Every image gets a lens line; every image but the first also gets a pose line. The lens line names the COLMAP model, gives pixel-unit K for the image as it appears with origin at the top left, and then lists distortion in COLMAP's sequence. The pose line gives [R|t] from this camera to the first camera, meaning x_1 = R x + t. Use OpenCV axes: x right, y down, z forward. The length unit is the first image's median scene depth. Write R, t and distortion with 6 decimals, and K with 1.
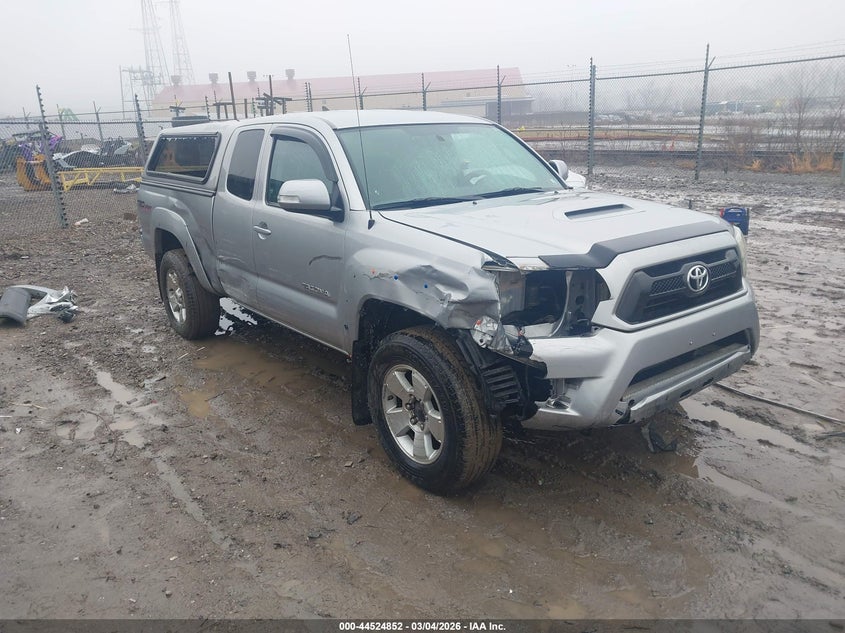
lens RADIAL K [[677.7, 0, 416.1], [0, 677.7, 317.8], [0, 0, 1]] dist [0.006048, 0.005353]
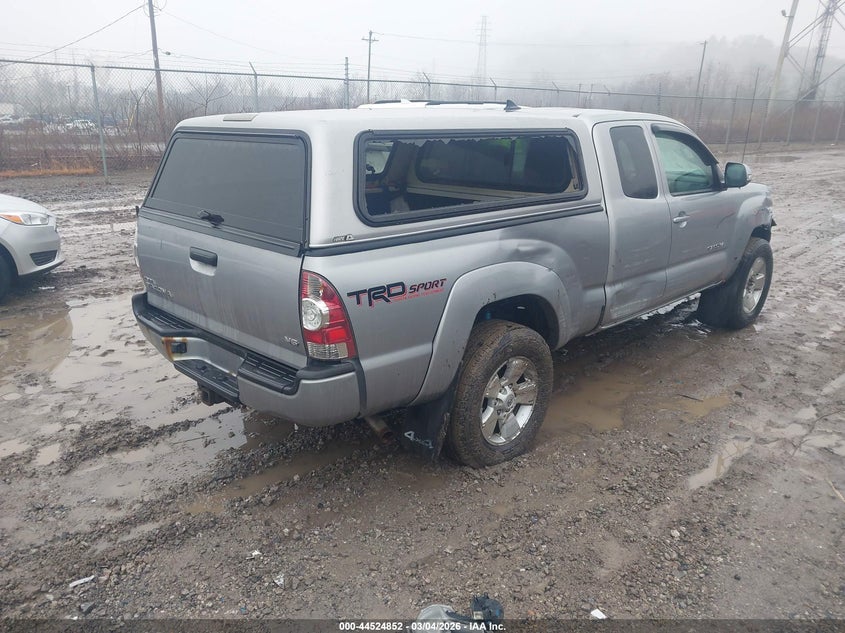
lens RADIAL K [[677.7, 0, 416.1], [0, 677.7, 317.8], [0, 0, 1]] dist [0.006048, 0.005353]
pose [[-0.130893, -0.272016, 0.953349, -1.146491], [0.266754, 0.916495, 0.298125, -0.388647], [-0.954835, 0.293332, -0.047401, 1.387518]]
